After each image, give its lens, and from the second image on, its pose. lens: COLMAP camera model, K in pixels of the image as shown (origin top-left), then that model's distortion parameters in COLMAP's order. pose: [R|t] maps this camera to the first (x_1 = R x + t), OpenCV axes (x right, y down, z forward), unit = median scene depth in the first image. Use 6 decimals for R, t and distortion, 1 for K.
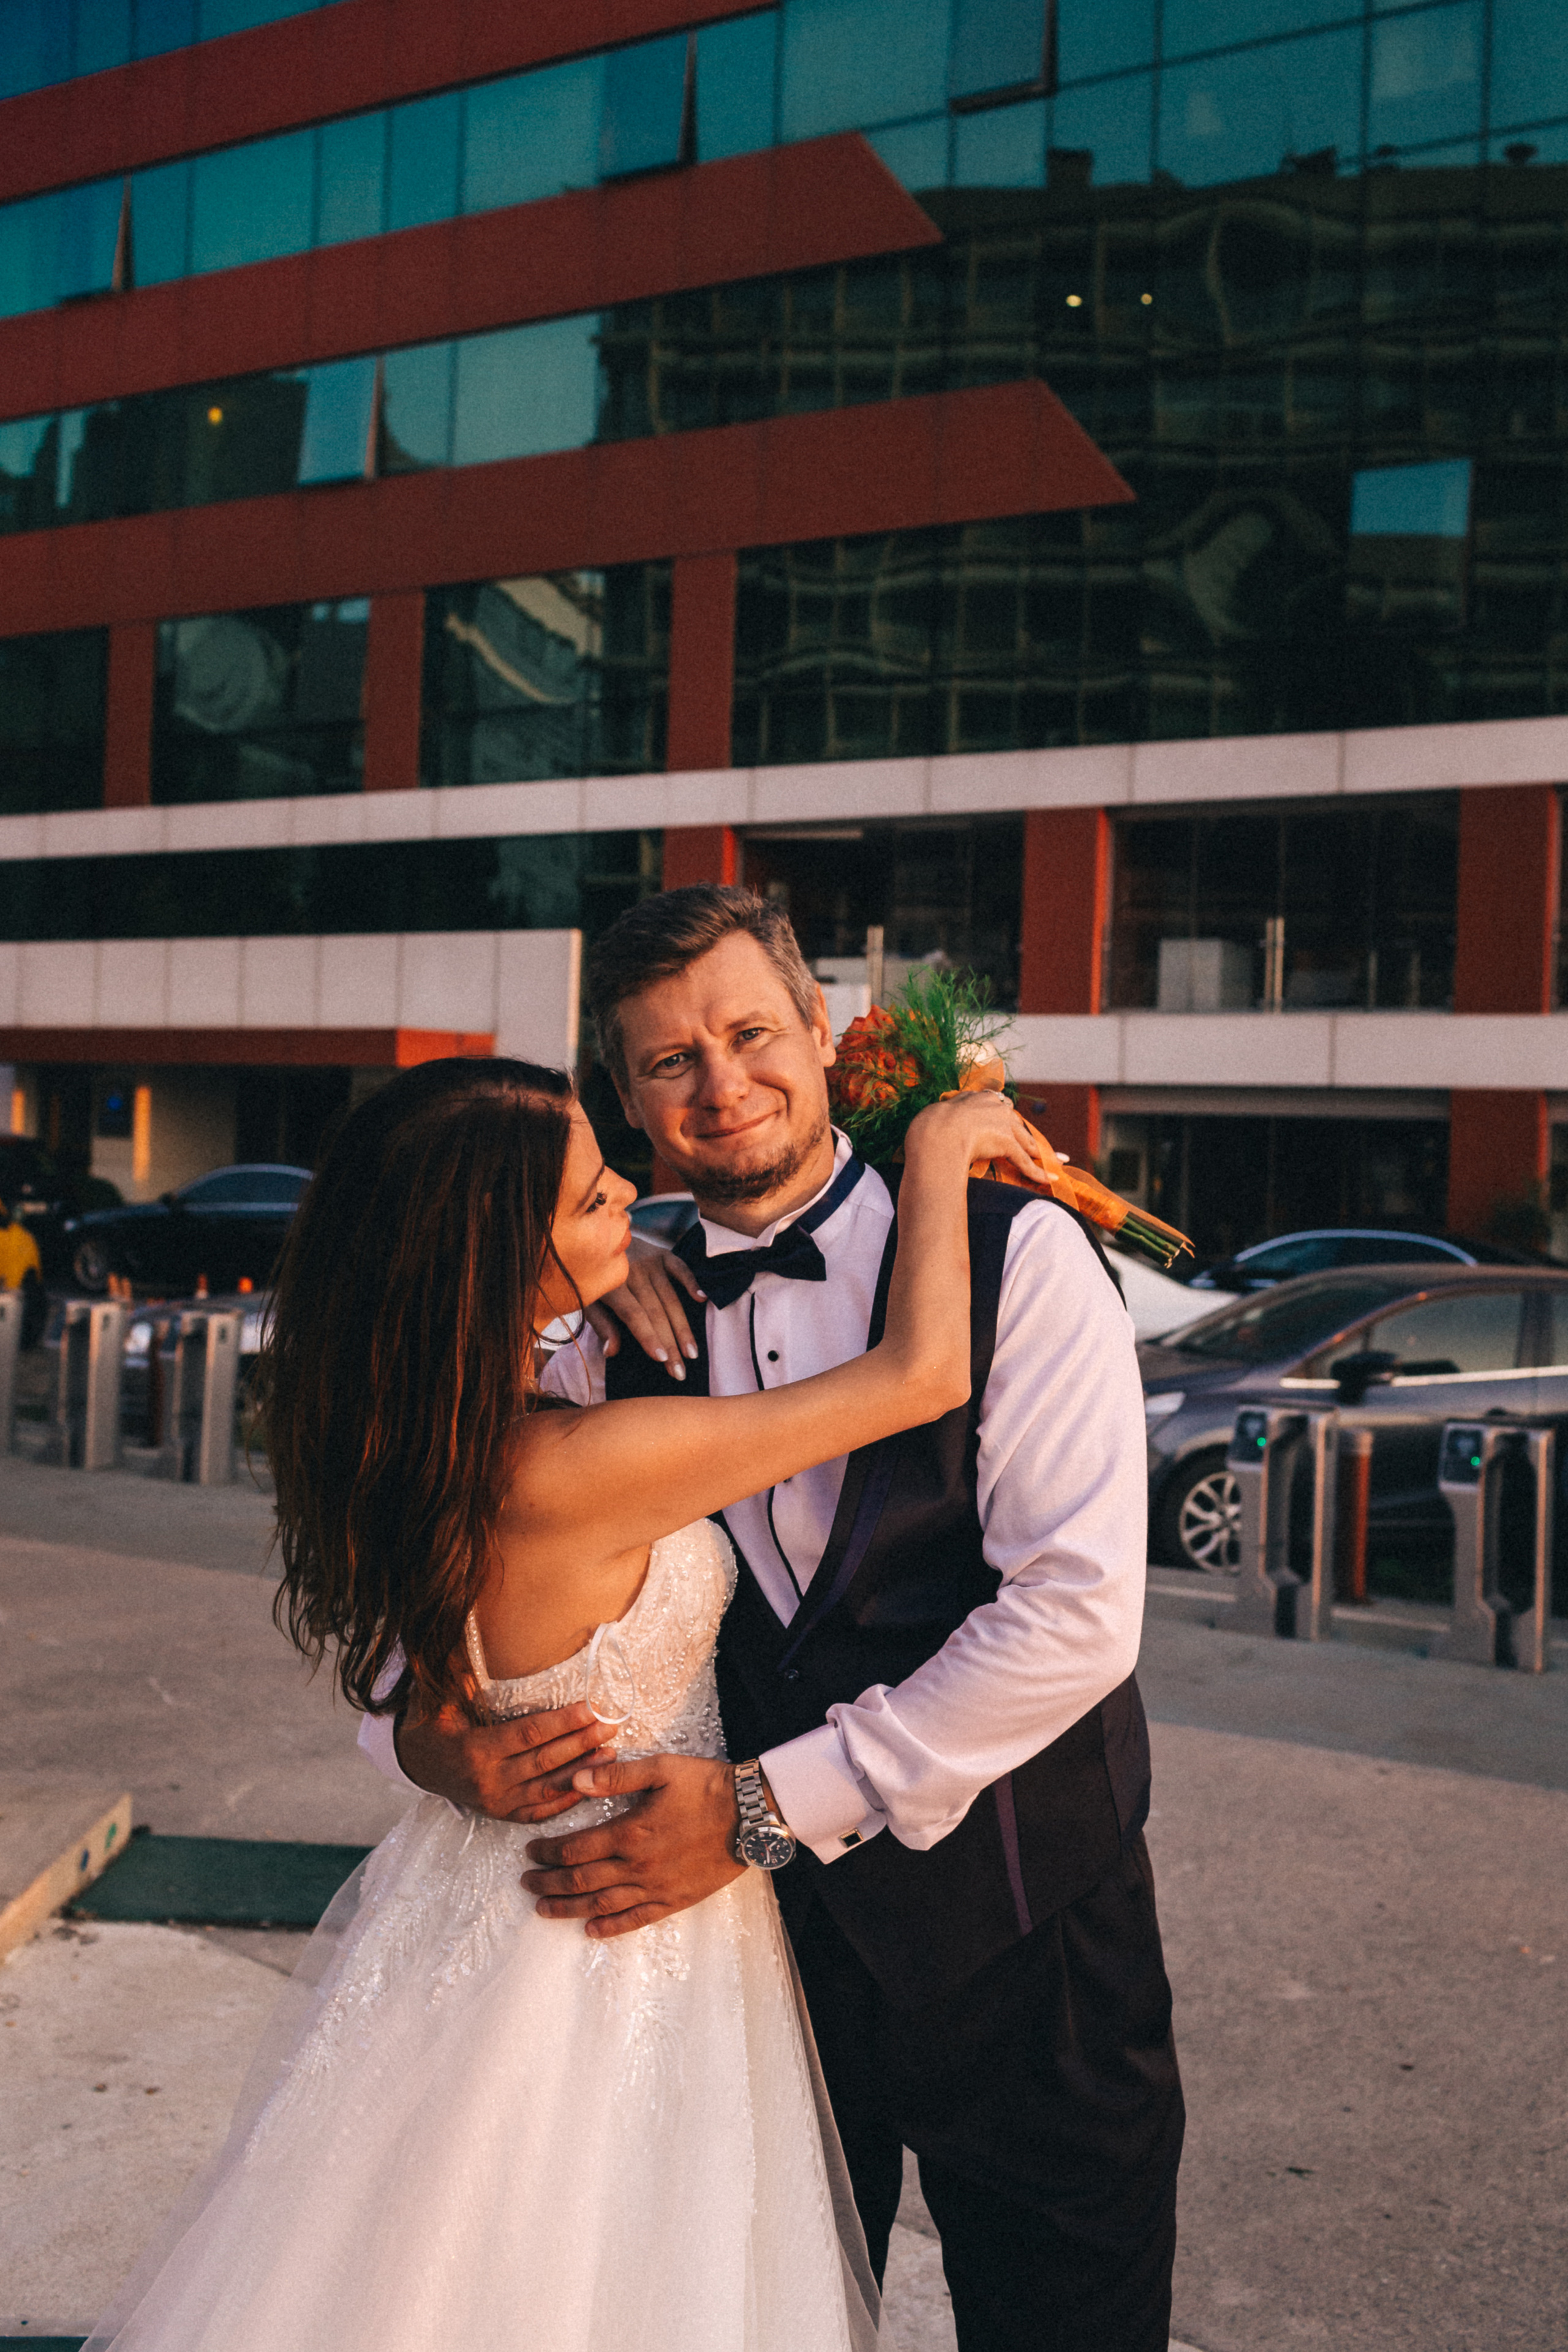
lens RADIAL K [[2400.4, 0, 781.2], [0, 2400.4, 1133.4], [0, 0, 1]] dist [0.001247, 0.017761]
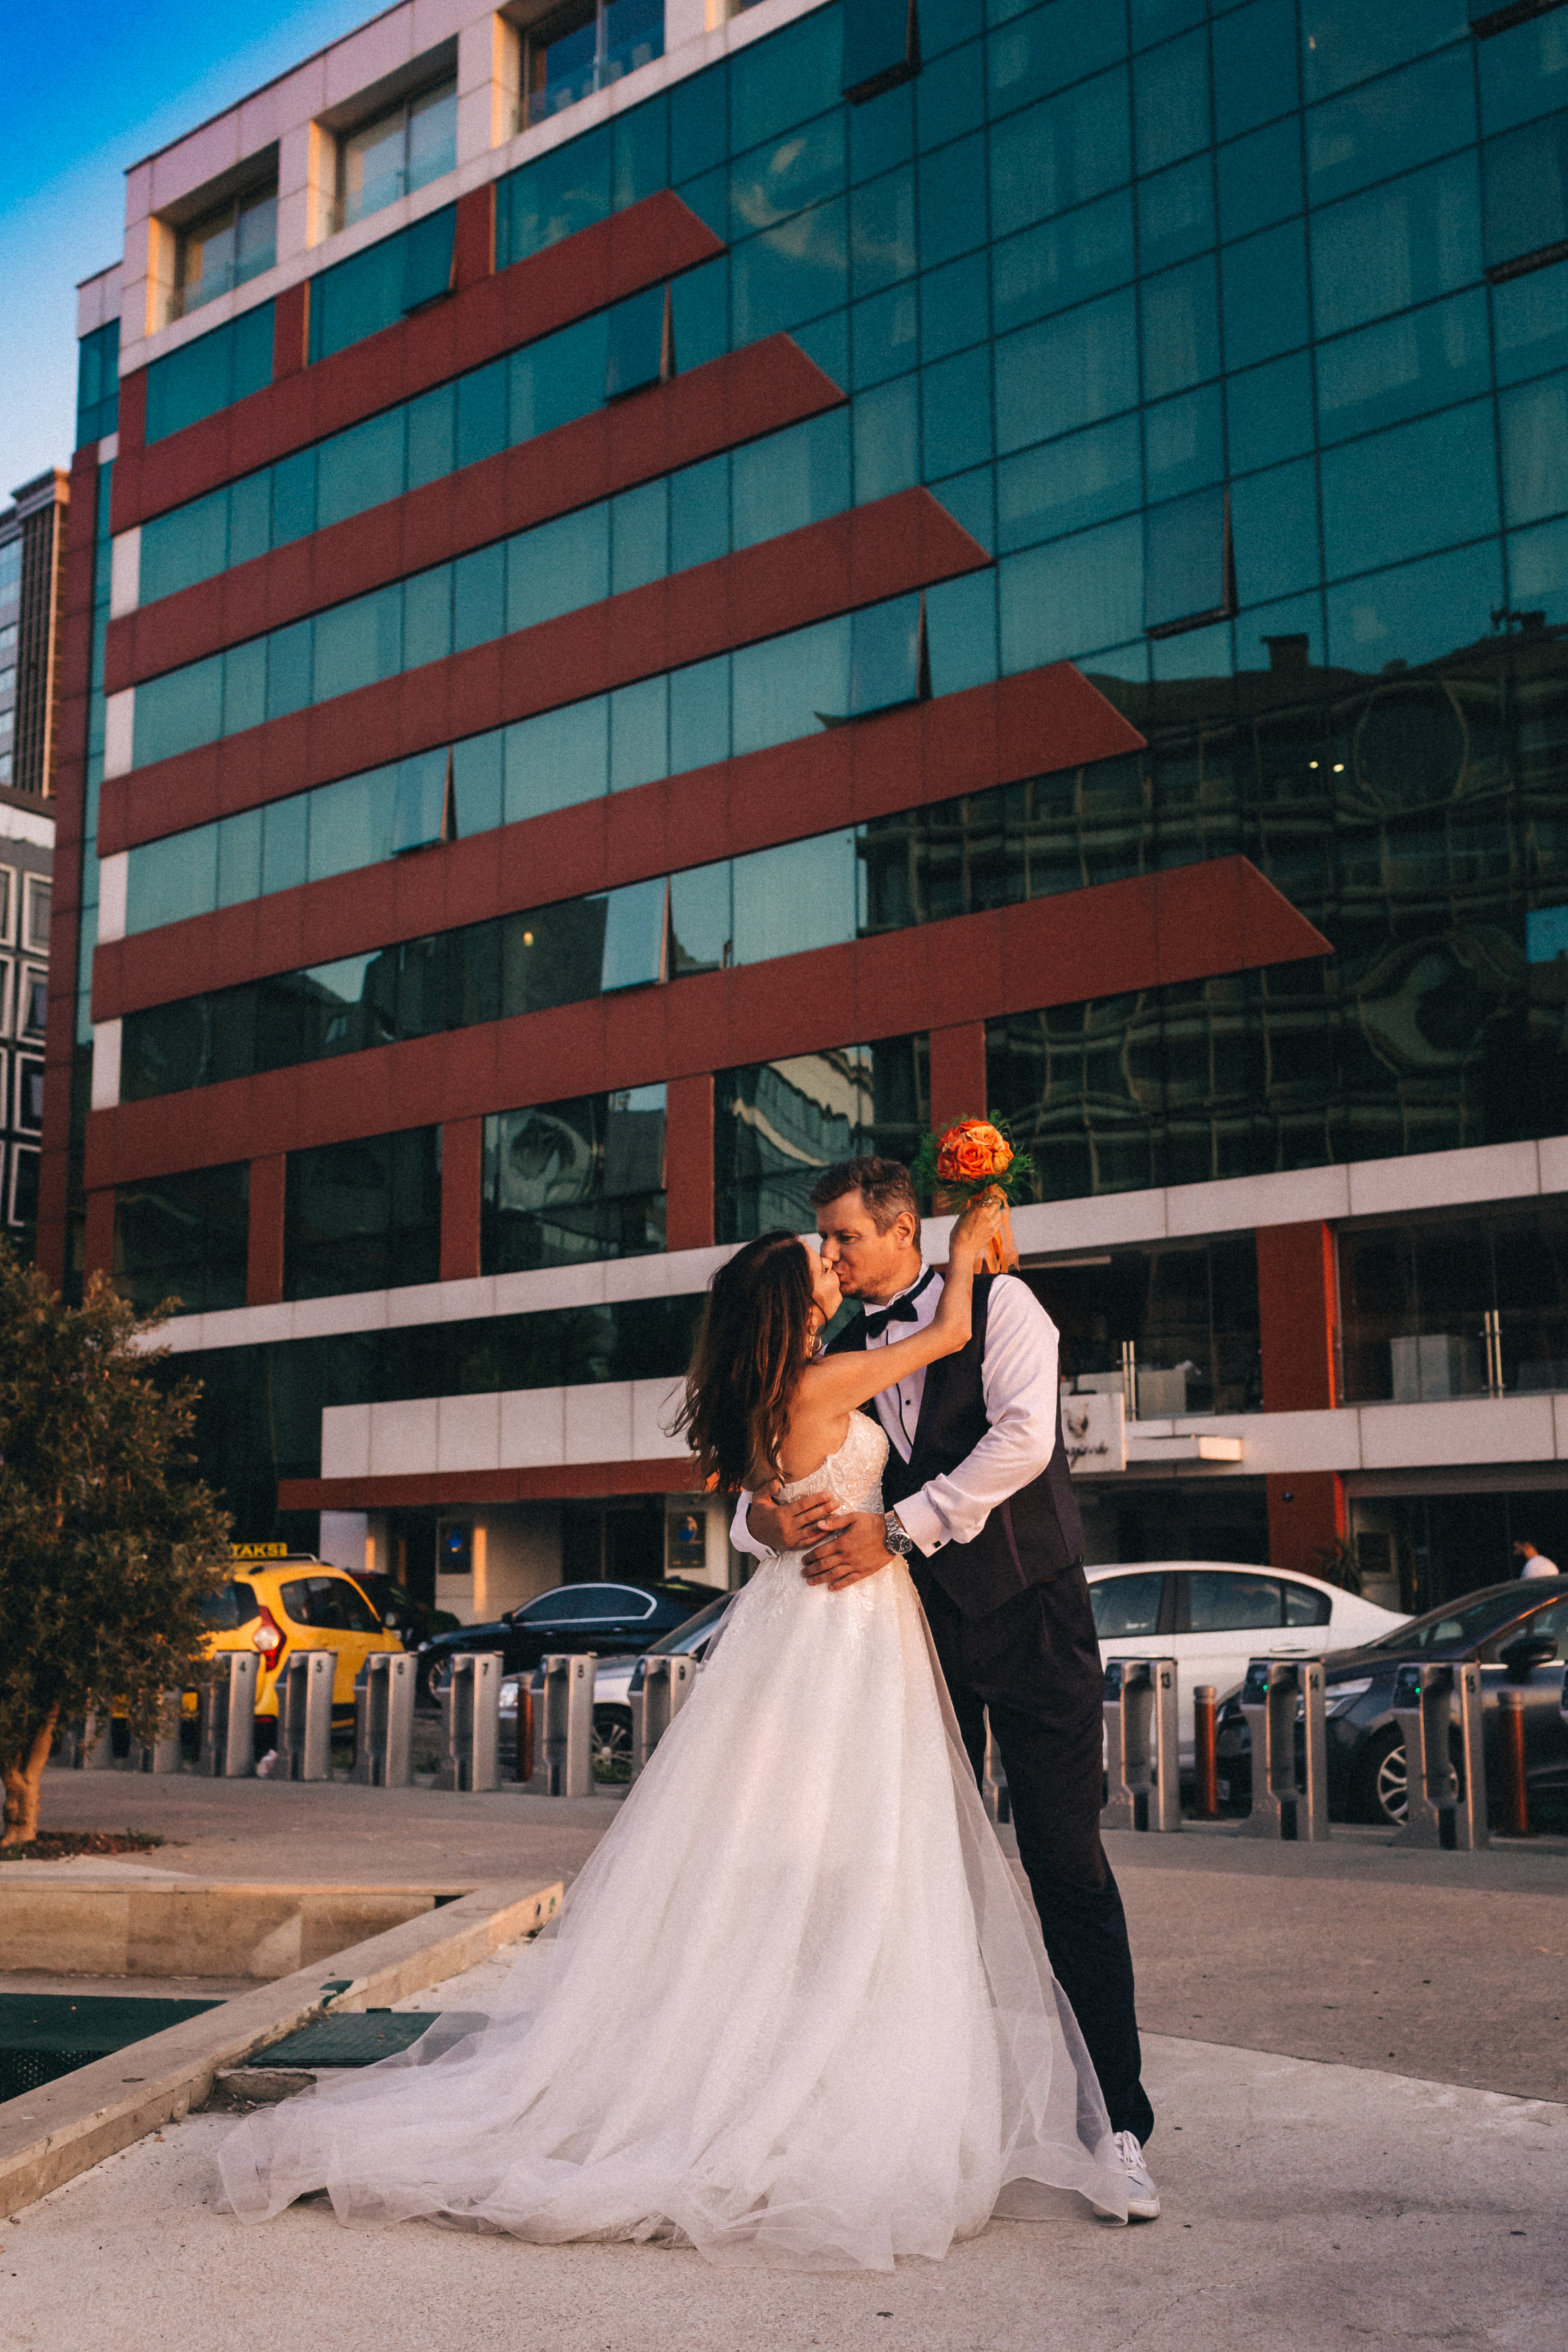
lens RADIAL K [[2400.4, 0, 781.2], [0, 2400.4, 1133.4], [0, 0, 1]] dist [0.001247, 0.017761]
pose [[0.991154, -0.066181, -0.115039, 0.012840], [0.042855, 0.979961, -0.194527, 0.025683], [0.125608, 0.187876, 0.974128, -0.103791]]
